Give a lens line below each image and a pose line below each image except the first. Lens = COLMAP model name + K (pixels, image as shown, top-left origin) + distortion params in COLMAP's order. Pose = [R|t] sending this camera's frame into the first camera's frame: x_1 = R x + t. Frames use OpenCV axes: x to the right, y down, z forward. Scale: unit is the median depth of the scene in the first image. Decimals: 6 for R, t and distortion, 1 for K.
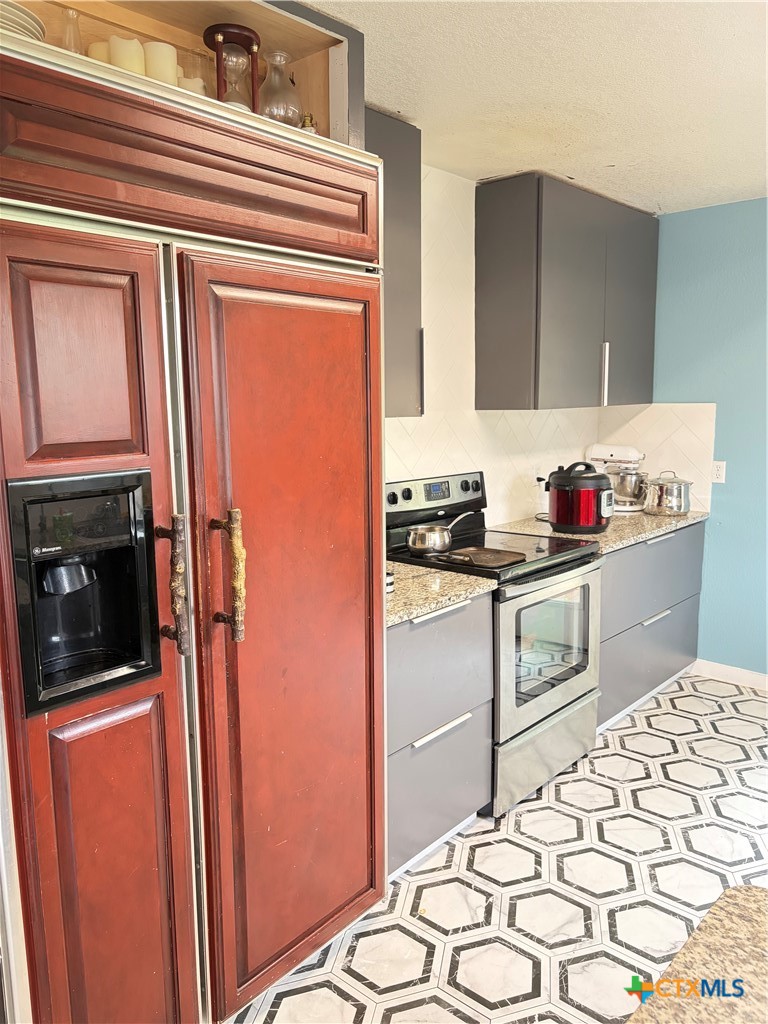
lens RADIAL K [[767.4, 0, 383.4], [0, 767.4, 508.5], [0, 0, 1]] dist [-0.001102, -0.000150]
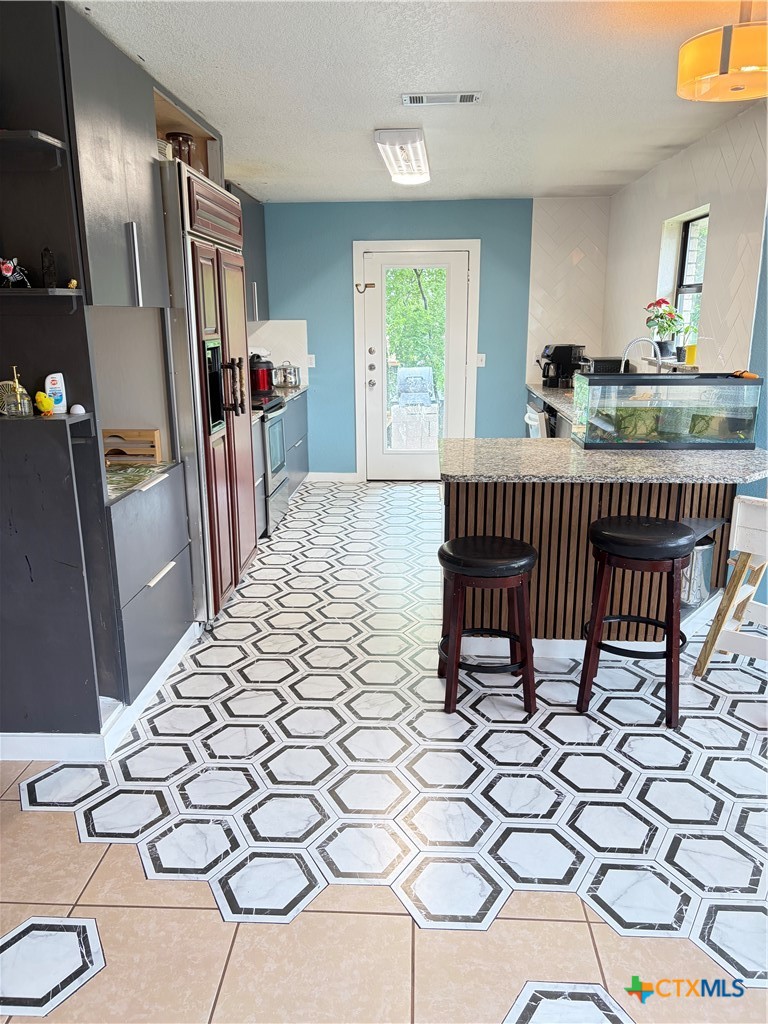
lens RADIAL K [[767.4, 0, 383.3], [0, 767.4, 514.0], [0, 0, 1]] dist [-0.001102, -0.000150]
pose [[0.782058, -0.154225, 0.603821, -0.819073], [0.090441, 0.986725, 0.134887, 0.114821], [-0.616608, -0.050879, 0.785625, -0.729814]]
